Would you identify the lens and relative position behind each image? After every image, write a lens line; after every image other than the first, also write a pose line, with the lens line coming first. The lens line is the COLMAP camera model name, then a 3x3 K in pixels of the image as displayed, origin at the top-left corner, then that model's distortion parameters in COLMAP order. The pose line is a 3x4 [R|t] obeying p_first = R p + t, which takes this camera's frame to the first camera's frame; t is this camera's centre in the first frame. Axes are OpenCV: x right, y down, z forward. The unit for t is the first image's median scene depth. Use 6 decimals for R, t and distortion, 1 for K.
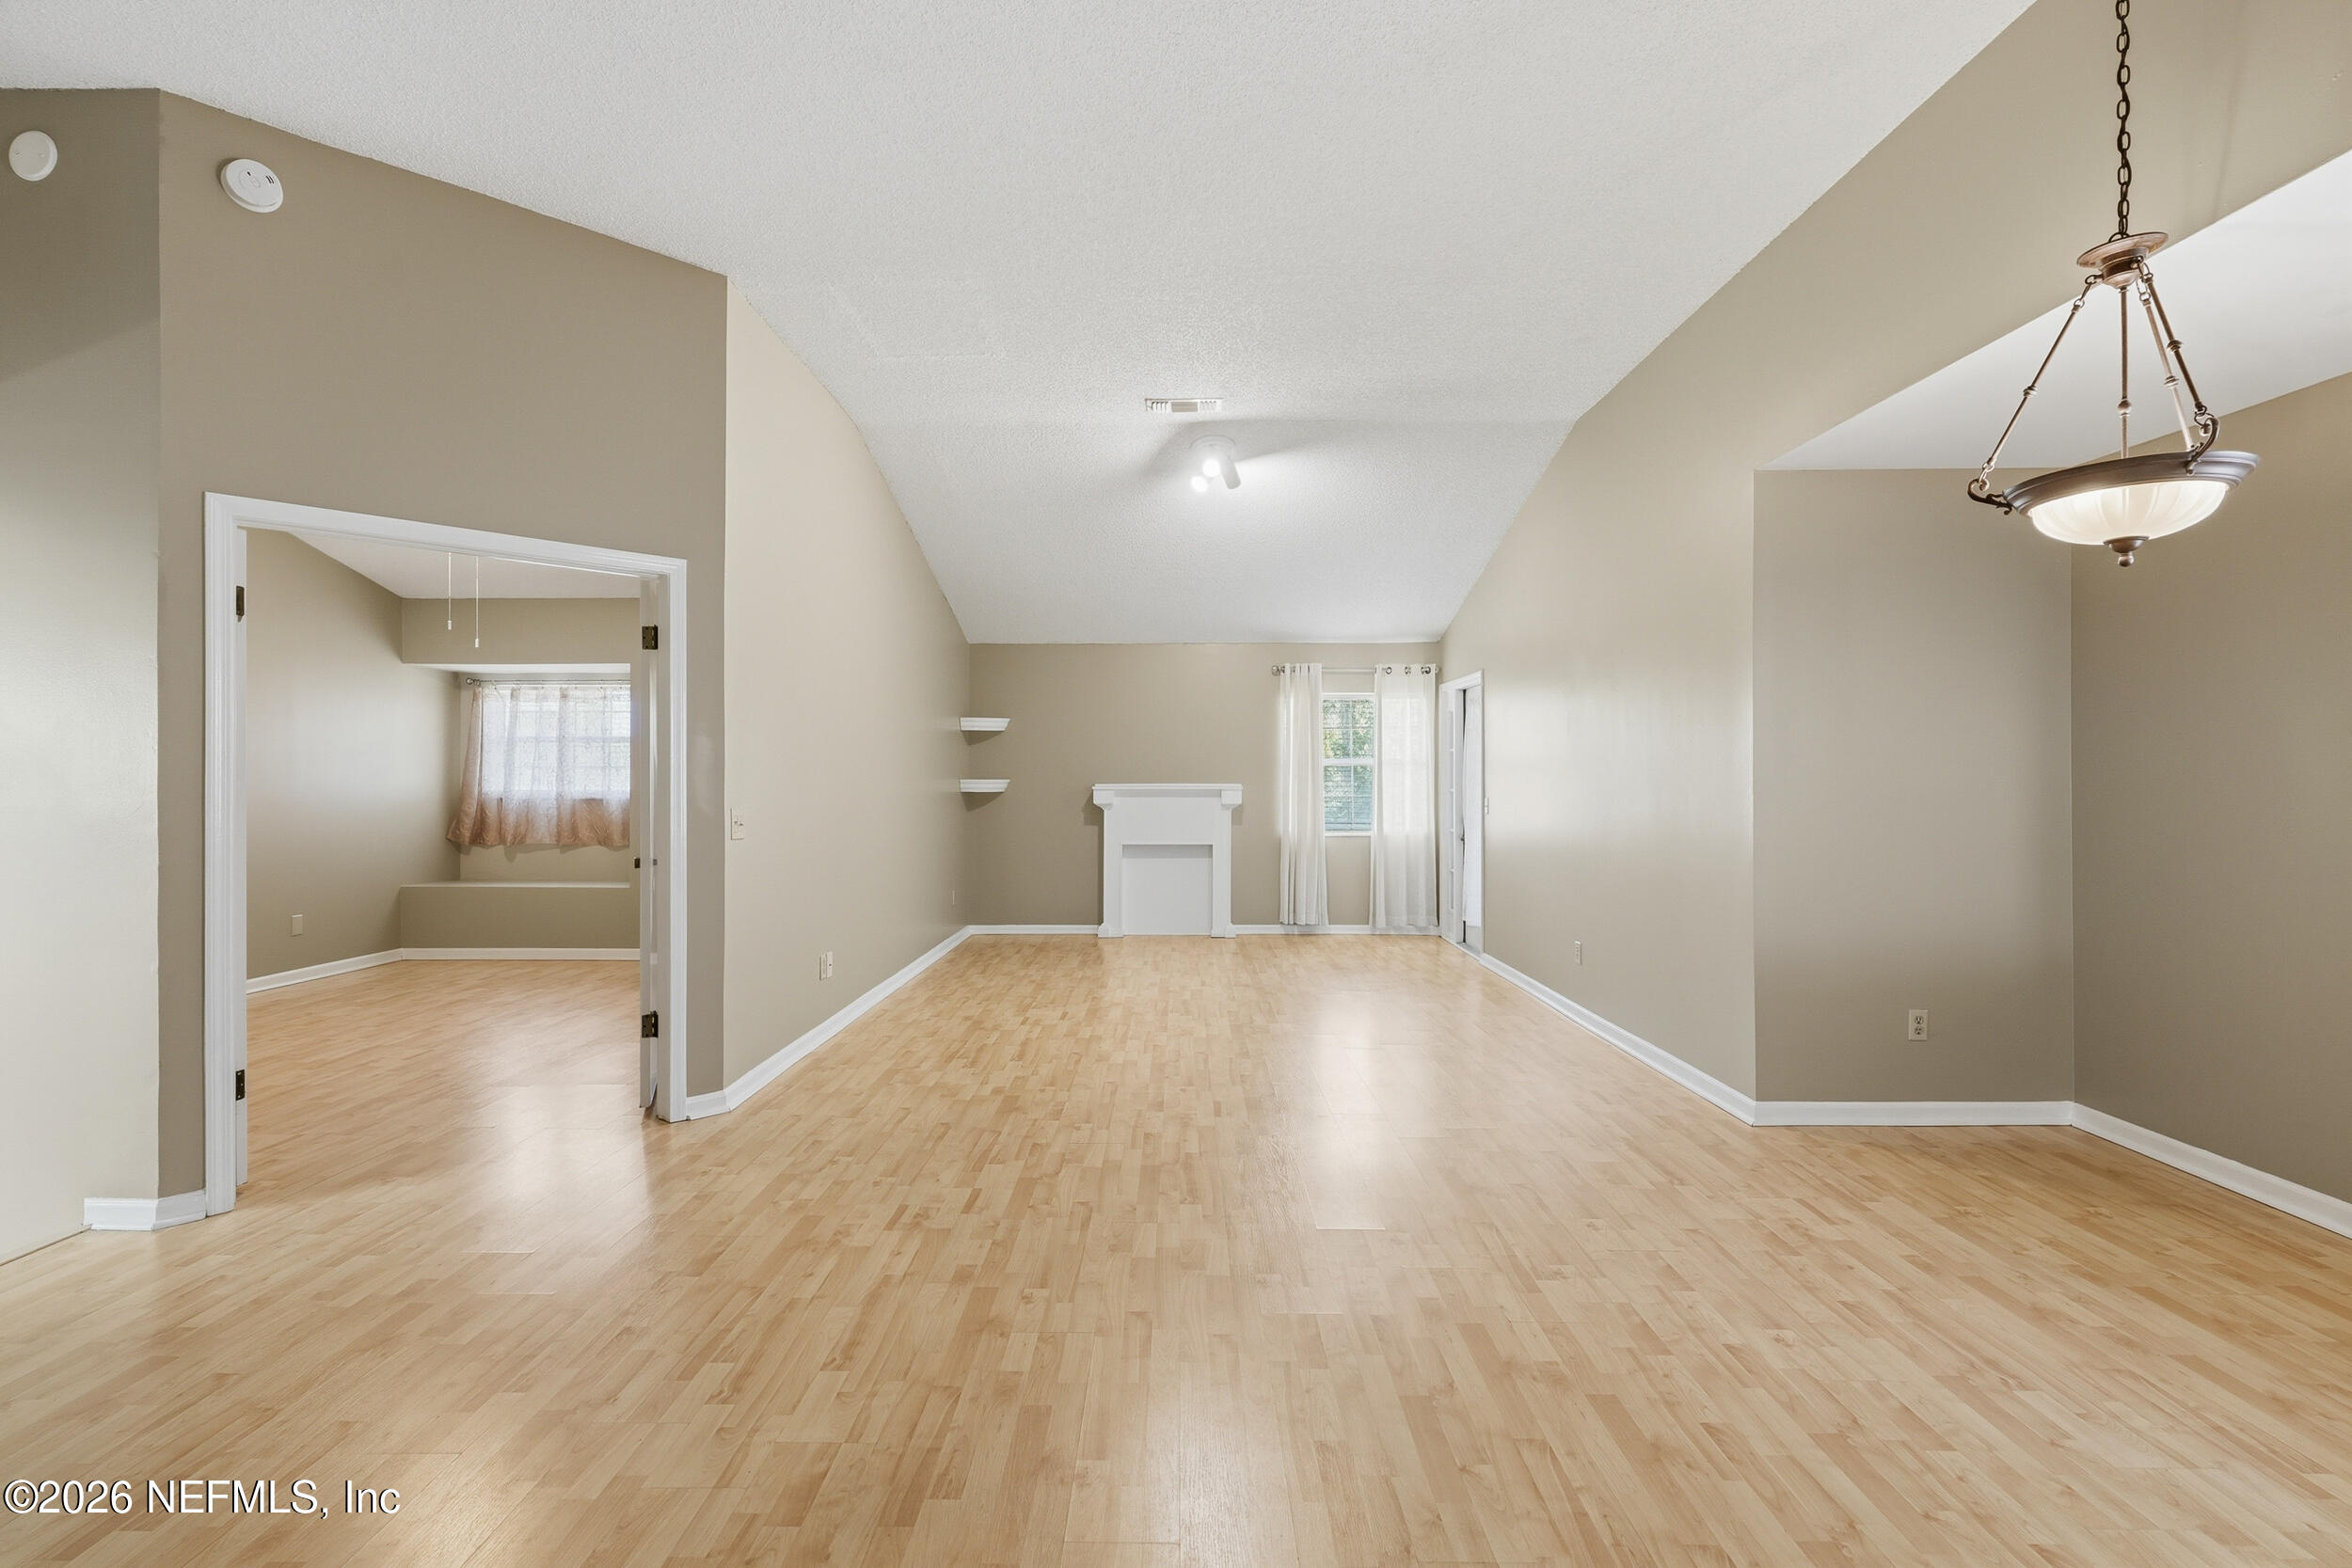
lens RADIAL K [[1080.4, 0, 1178.0], [0, 1080.4, 781.3], [0, 0, 1]] dist [-0.000040, 0.000442]
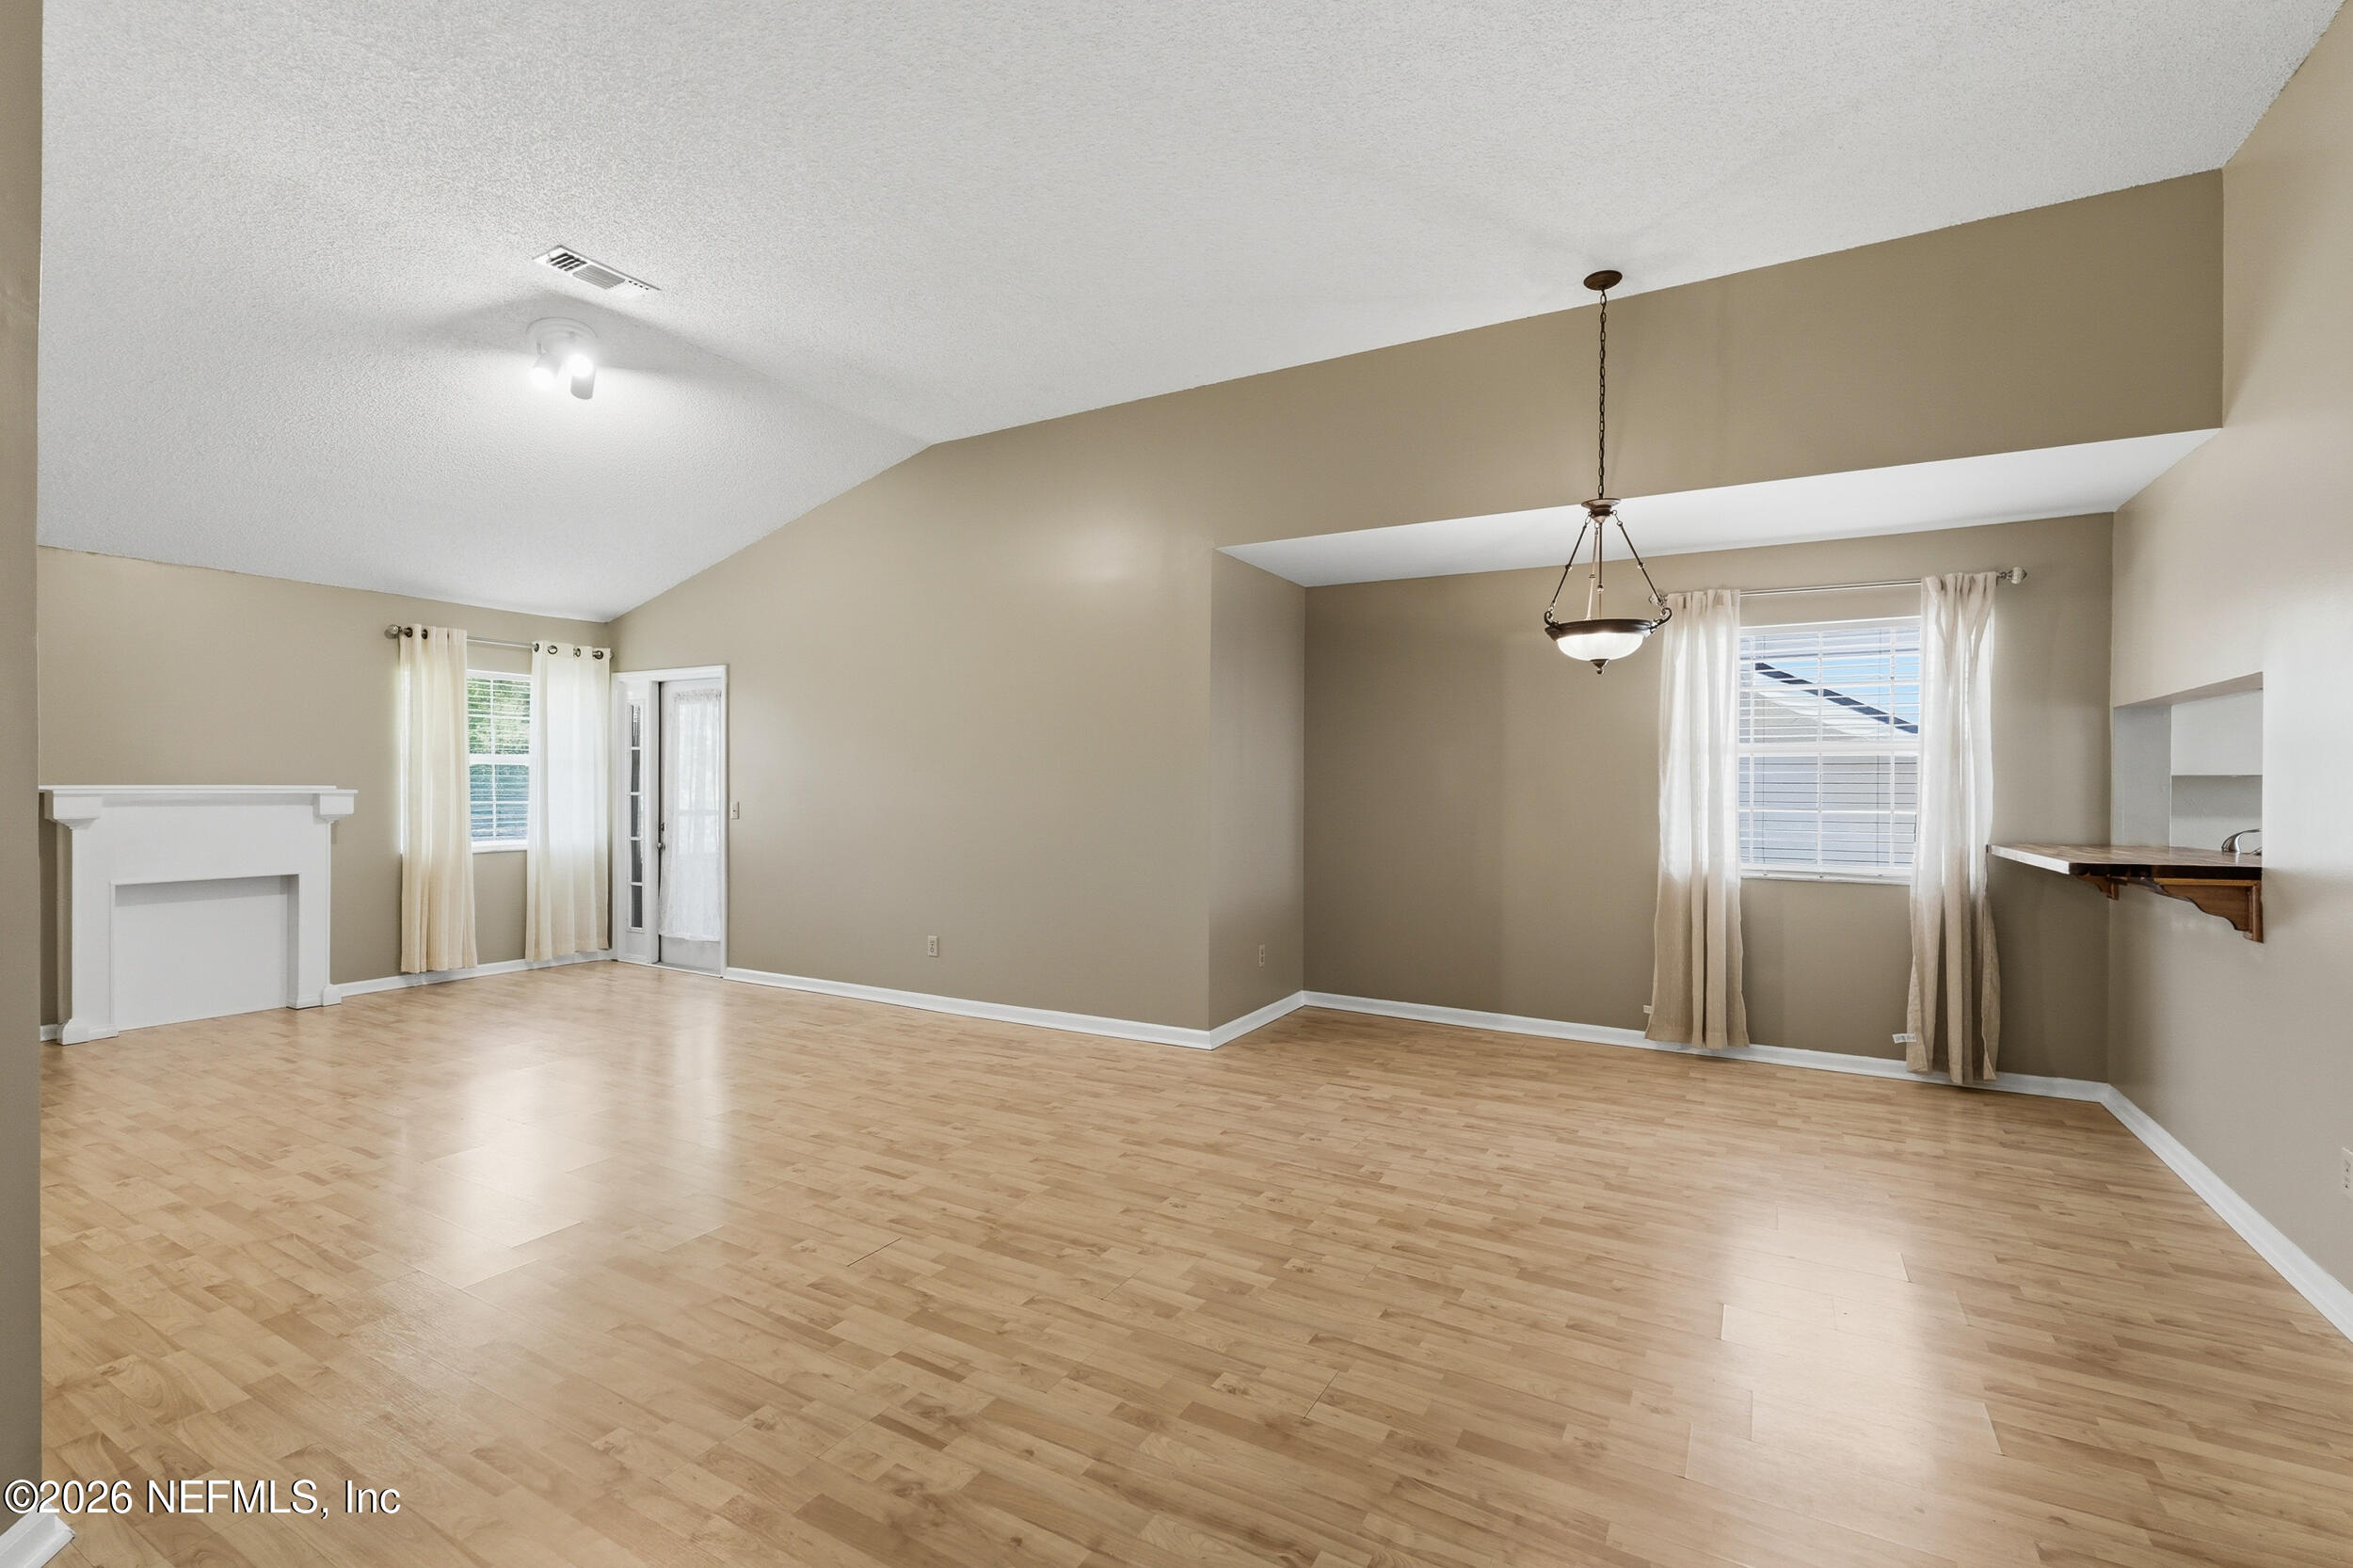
lens RADIAL K [[1032.4, 0, 1178.2], [0, 1032.4, 789.1], [0, 0, 1]] dist [0.001788, 0.000298]
pose [[0.490816, 0.001133, 0.871263, -0.625319], [-0.005986, 0.999980, 0.002072, 0.000188], [-0.871243, -0.006233, 0.490812, 0.456550]]
